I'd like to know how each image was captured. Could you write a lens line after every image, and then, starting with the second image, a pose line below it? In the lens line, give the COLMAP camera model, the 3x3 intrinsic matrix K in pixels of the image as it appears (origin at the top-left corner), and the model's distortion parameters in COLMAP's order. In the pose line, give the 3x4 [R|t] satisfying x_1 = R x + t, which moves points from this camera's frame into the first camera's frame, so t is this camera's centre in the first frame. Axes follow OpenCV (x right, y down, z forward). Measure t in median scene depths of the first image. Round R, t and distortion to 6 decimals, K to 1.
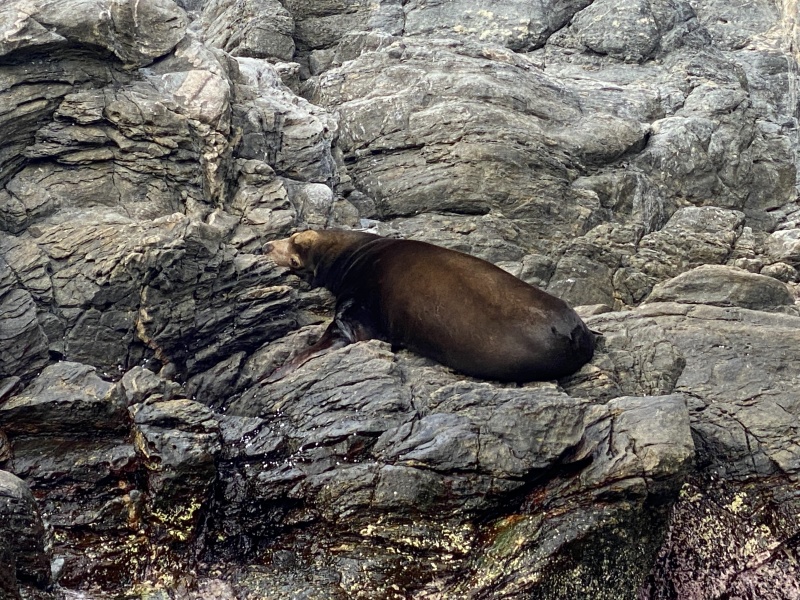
lens RADIAL K [[2948.6, 0, 398.5], [0, 2948.6, 299.2], [0, 0, 1]] dist [-0.020860, 0.000000]
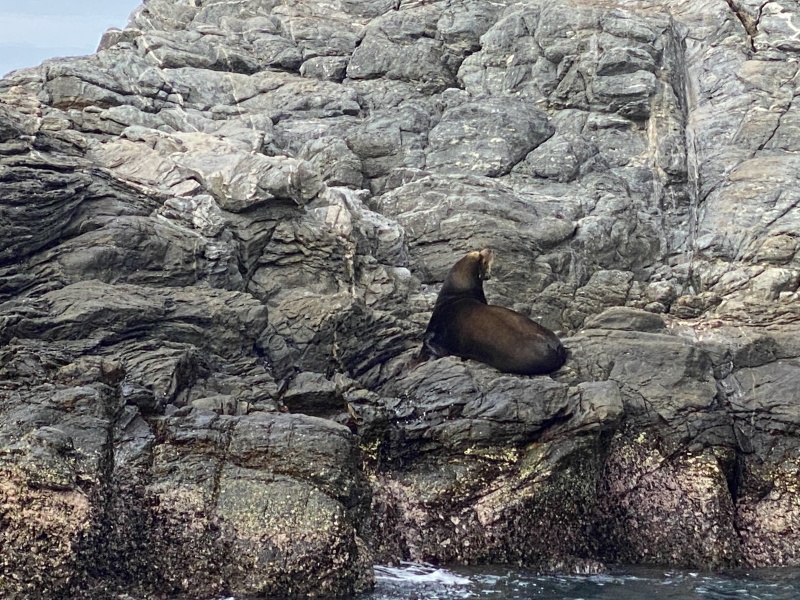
lens RADIAL K [[3565.3, 0, 400.1], [0, 3565.3, 300.8], [0, 0, 1]] dist [-0.292169, 0.000000]
pose [[0.996630, -0.024384, 0.078322, -0.209544], [0.023748, 0.999677, 0.009038, -0.040978], [-0.078517, -0.007147, 0.996887, -1.220553]]
